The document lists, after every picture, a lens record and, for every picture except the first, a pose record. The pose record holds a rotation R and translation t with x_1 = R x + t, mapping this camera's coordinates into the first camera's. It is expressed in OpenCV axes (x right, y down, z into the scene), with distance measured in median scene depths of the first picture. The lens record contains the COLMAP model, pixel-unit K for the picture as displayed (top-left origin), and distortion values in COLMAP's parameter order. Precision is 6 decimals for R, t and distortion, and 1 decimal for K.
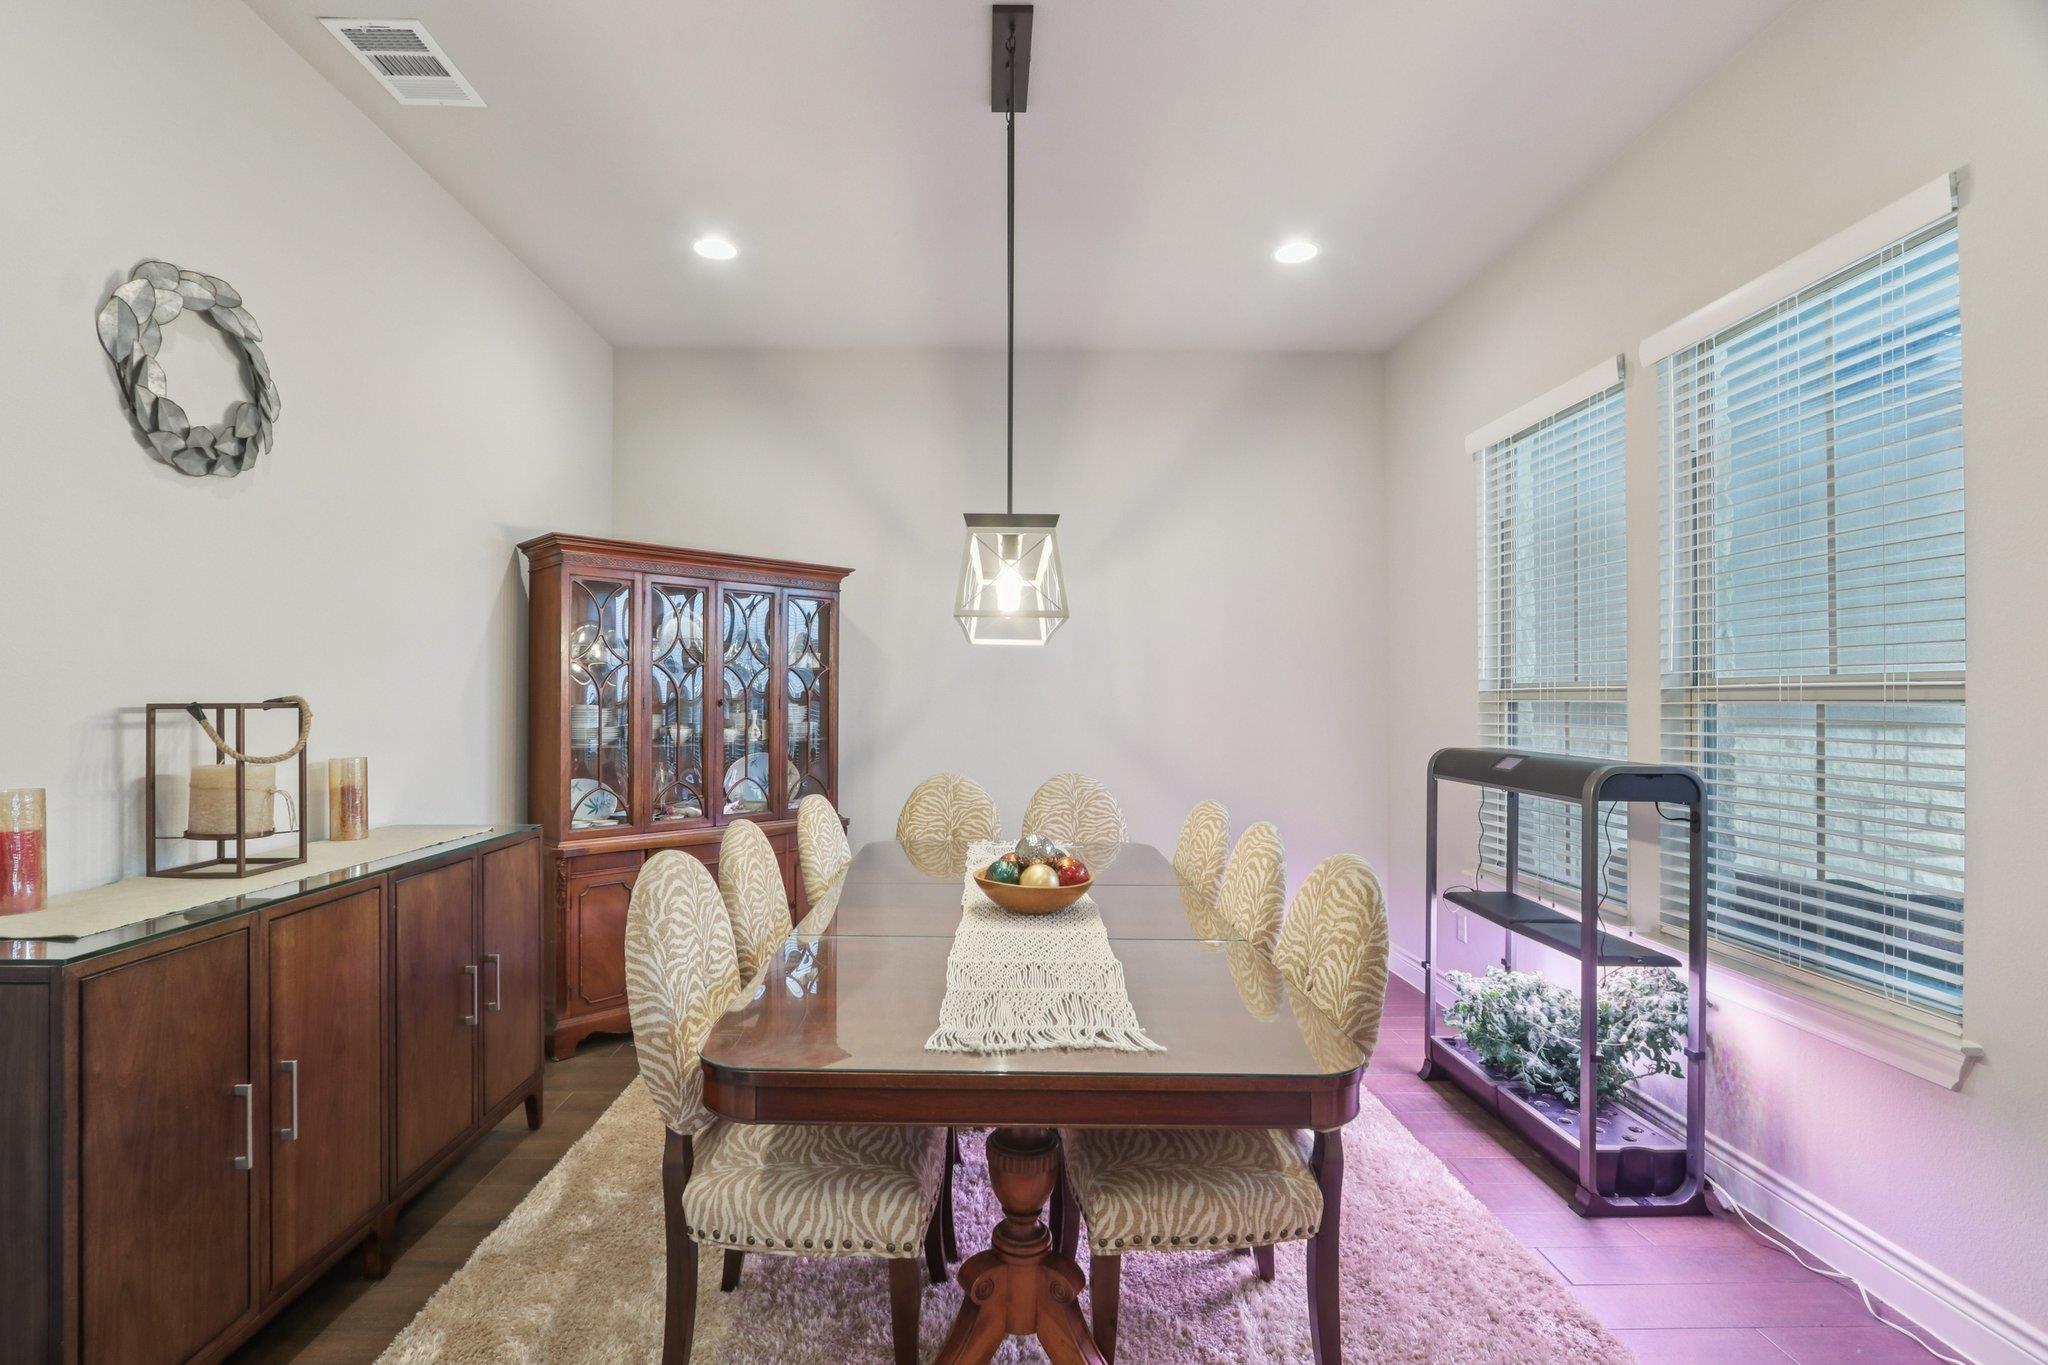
lens RADIAL K [[945.7, 0, 977.2], [0, 945.7, 716.8], [0, 0, 1]] dist [-0.018662, 0.003640]
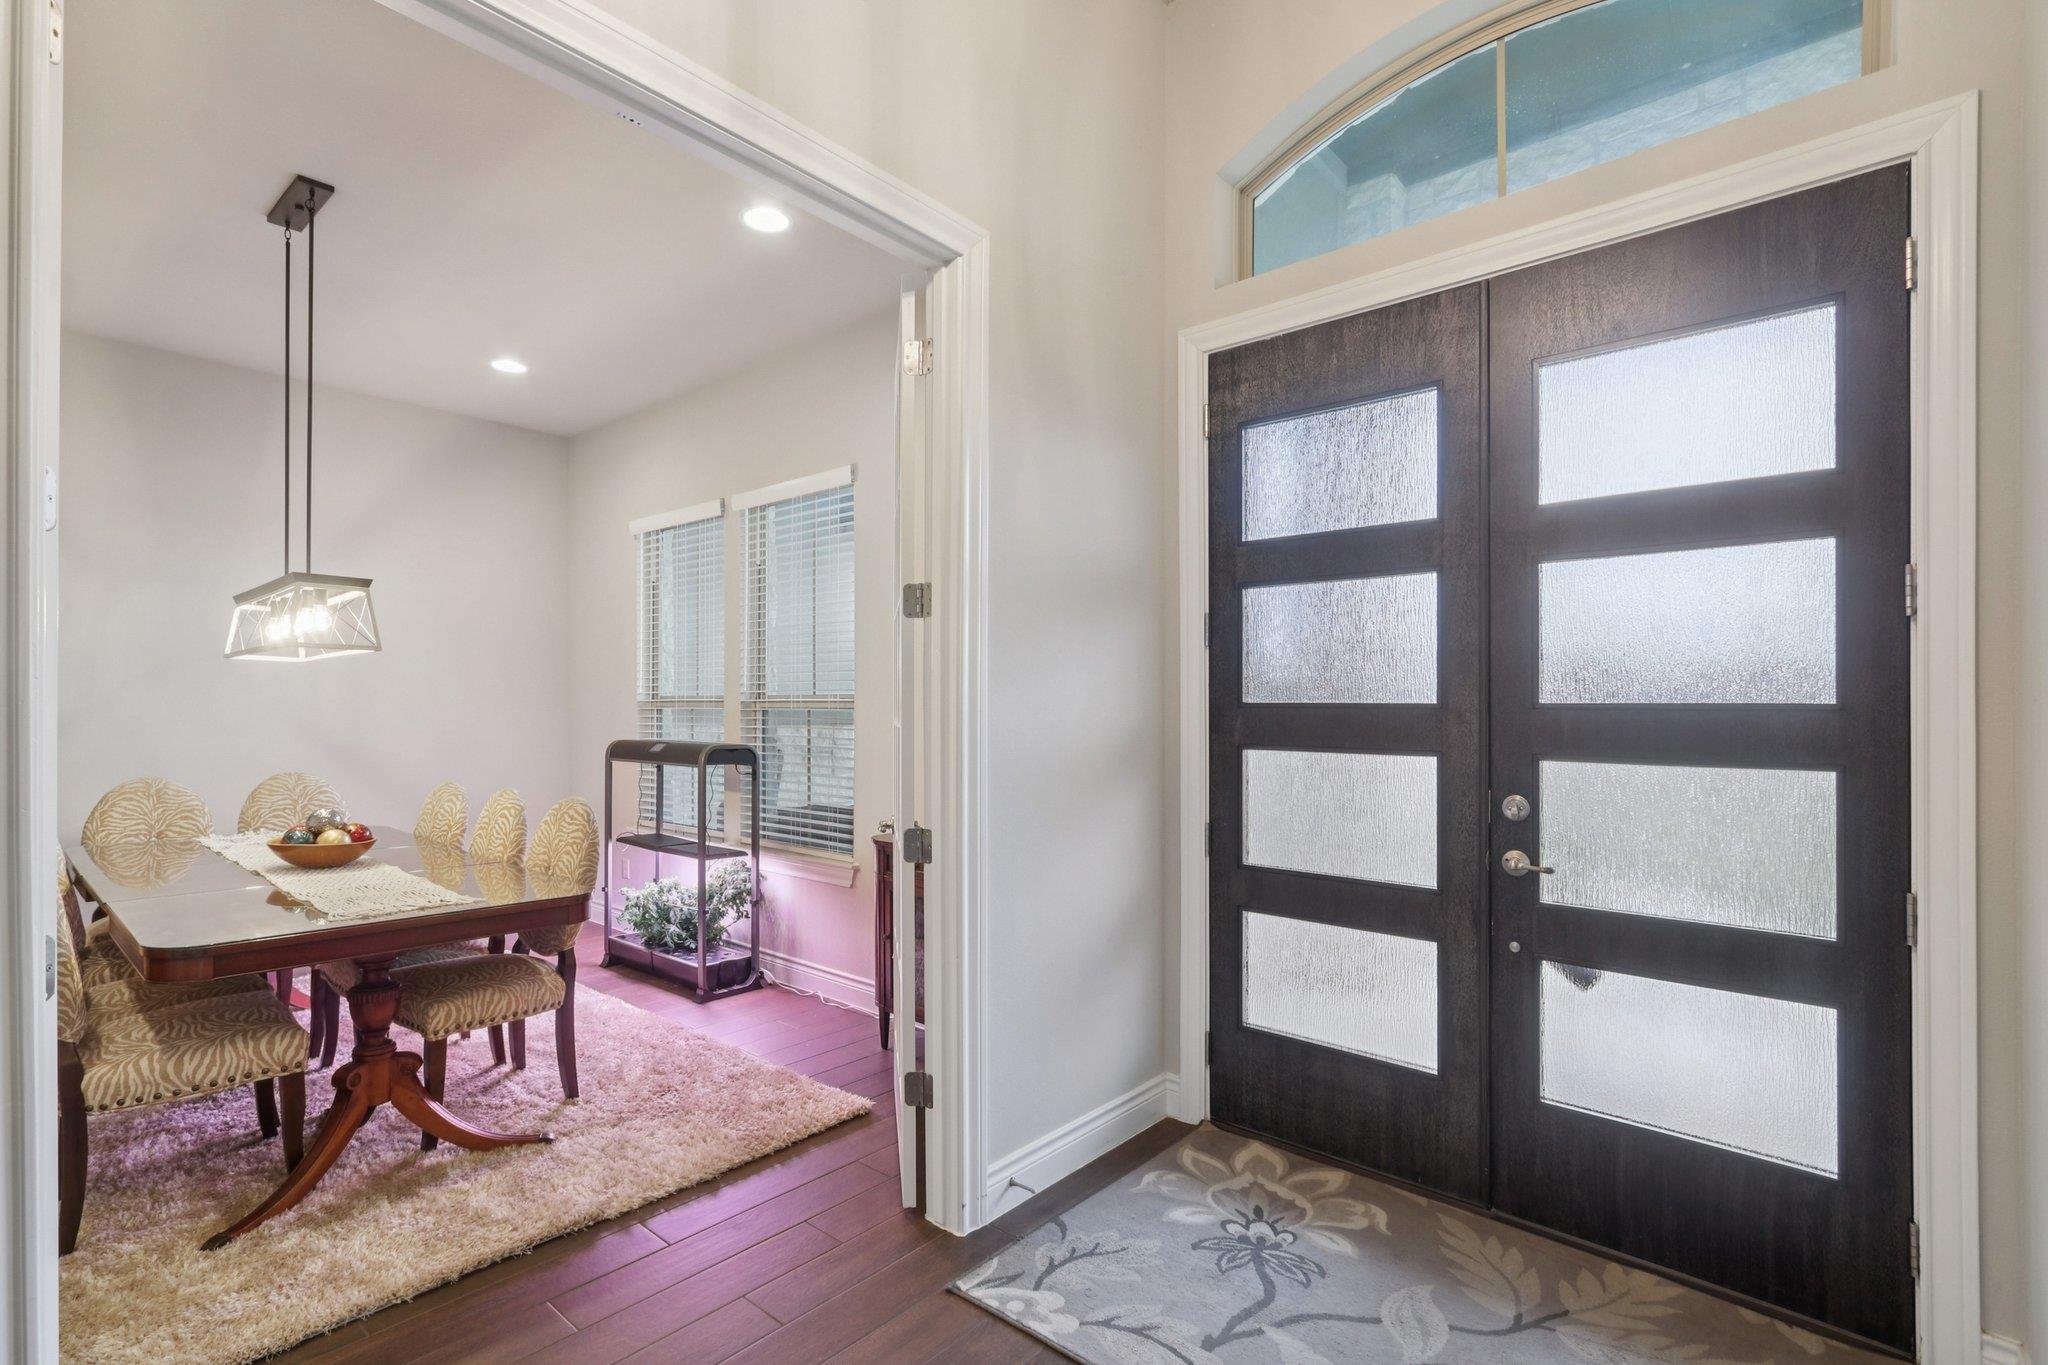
lens RADIAL K [[945.7, 0, 1008.2], [0, 945.7, 689.3], [0, 0, 1]] dist [-0.018662, 0.003640]
pose [[0.641453, 0.017879, 0.766954, -0.321355], [0.010221, 0.999440, -0.031848, 0.009355], [-0.767094, 0.028268, 0.640911, -0.550811]]
